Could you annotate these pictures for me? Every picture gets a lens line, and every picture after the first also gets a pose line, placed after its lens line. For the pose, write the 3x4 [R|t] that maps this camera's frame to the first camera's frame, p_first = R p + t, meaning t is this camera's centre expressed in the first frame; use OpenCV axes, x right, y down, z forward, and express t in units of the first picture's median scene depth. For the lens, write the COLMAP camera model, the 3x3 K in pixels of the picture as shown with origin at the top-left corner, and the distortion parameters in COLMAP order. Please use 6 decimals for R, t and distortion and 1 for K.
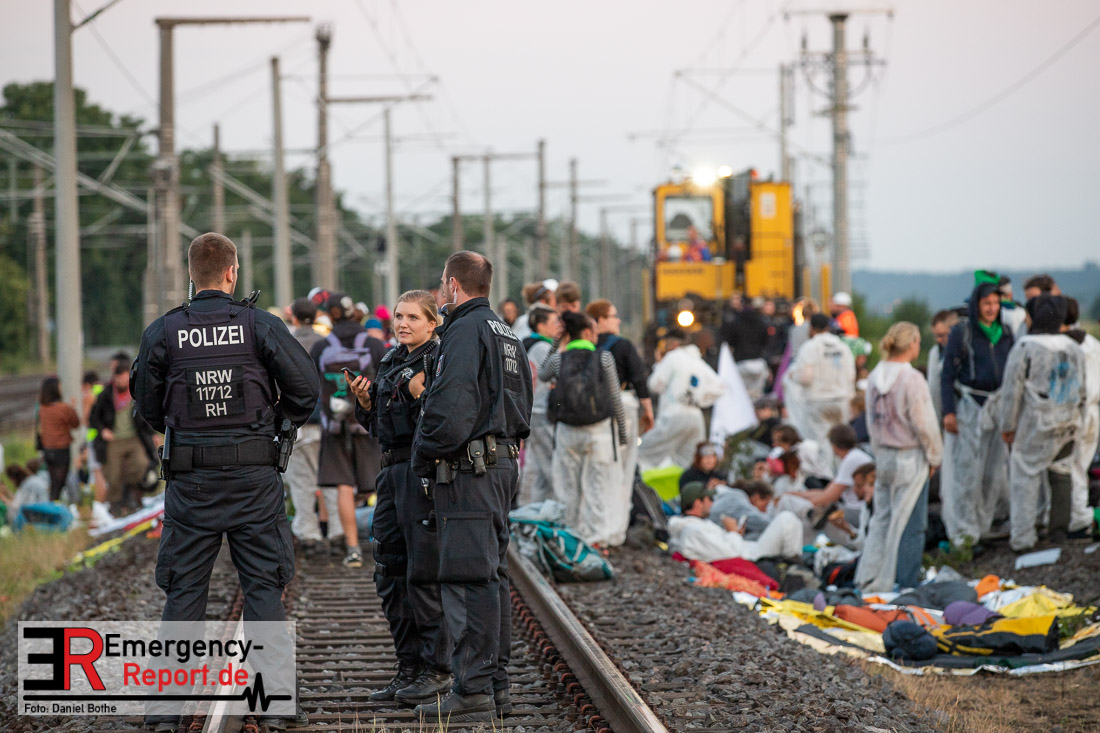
lens RADIAL K [[5402.6, 0, 550.0], [0, 5402.6, 366.5], [0, 0, 1]] dist [0.858984, 1.881082]
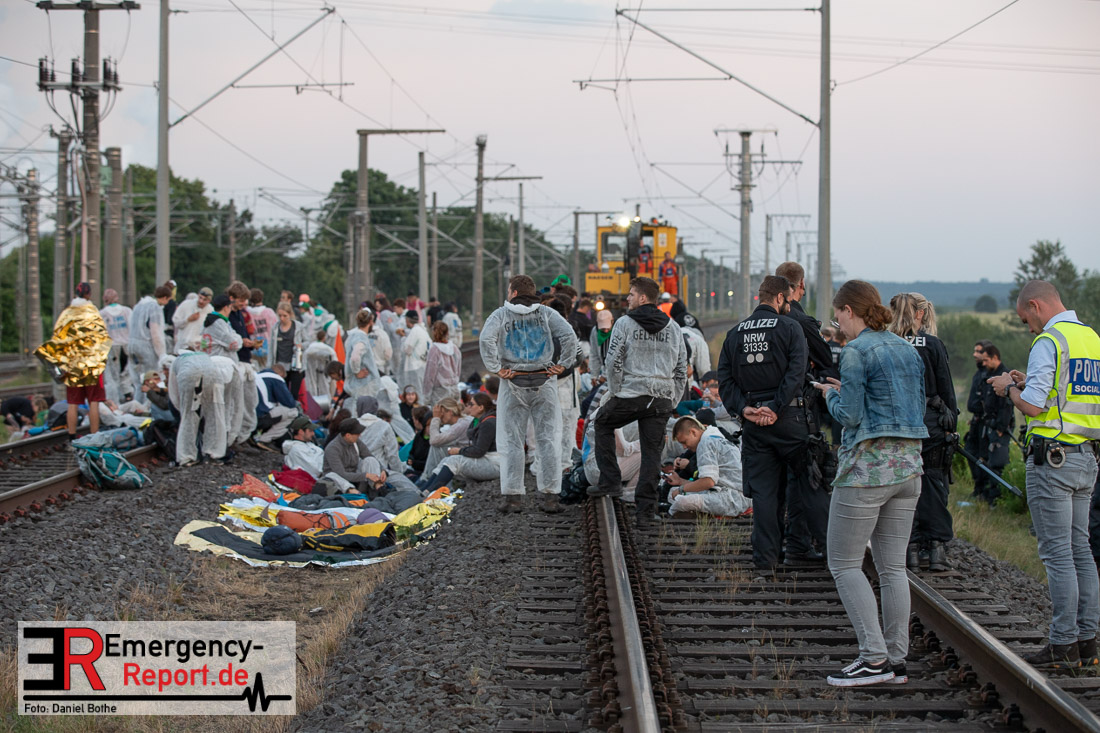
lens RADIAL K [[2910.8, 0, 550.0], [0, 2910.8, 366.5], [0, 0, 1]] dist [-0.113951, -0.455808]
pose [[0.998084, 0.017357, -0.059382, 0.164888], [-0.016575, 0.999770, 0.013629, -0.005211], [0.059605, -0.012619, 0.998142, 0.236820]]
